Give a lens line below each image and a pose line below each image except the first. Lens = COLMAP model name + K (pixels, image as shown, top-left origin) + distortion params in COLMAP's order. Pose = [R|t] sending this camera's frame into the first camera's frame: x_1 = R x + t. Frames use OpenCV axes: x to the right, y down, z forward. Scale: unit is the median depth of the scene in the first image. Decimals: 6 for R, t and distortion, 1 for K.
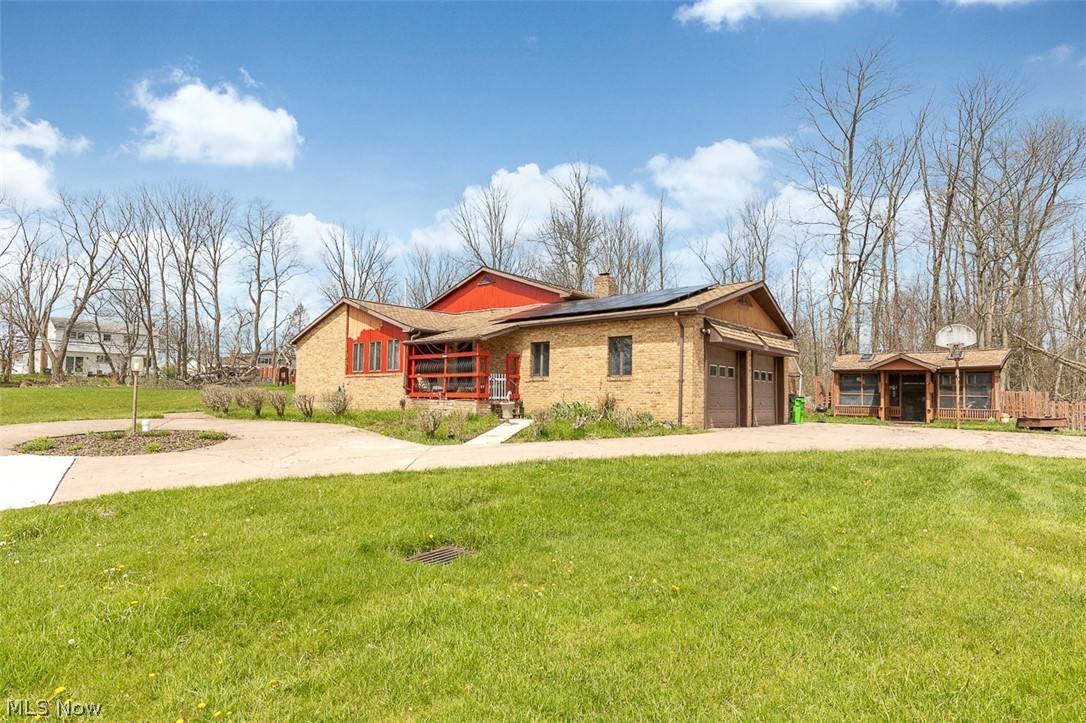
lens RADIAL K [[556.1, 0, 538.5], [0, 556.1, 361.7], [0, 0, 1]] dist [-0.002931, -0.000785]
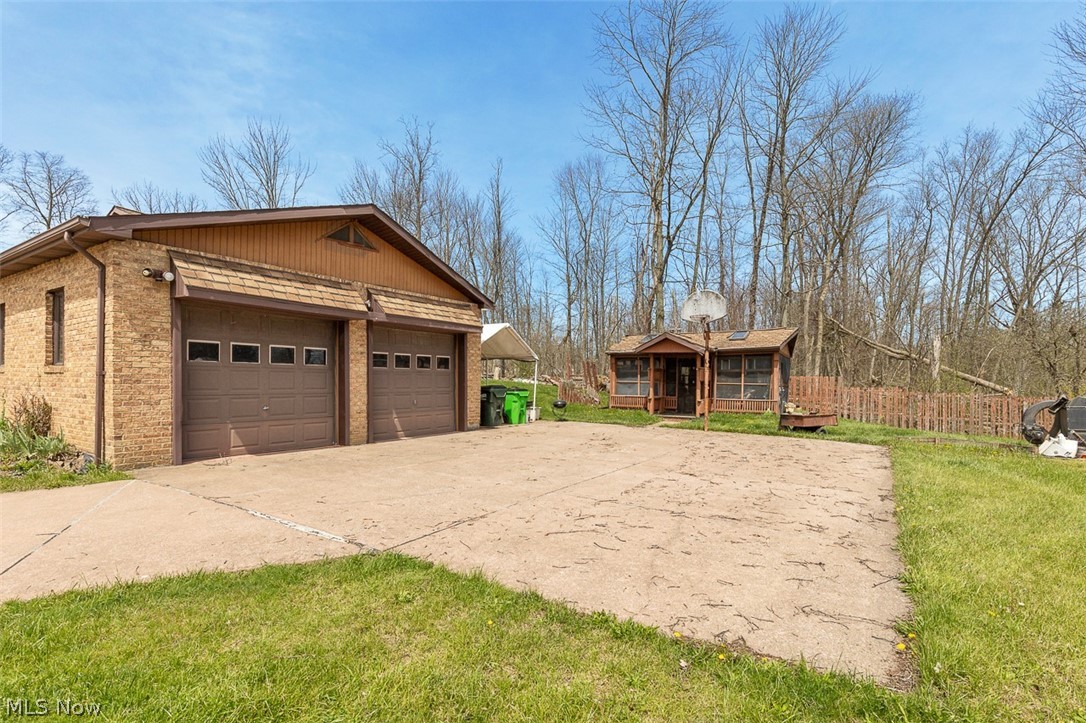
lens RADIAL K [[497.3, 0, 540.9], [0, 497.3, 367.7], [0, 0, 1]] dist [0.011287, -0.001439]
pose [[0.988836, -0.007575, 0.148814, 0.394454], [0.001727, 0.999223, 0.039388, 0.008366], [-0.148997, -0.038691, 0.988080, 0.336945]]
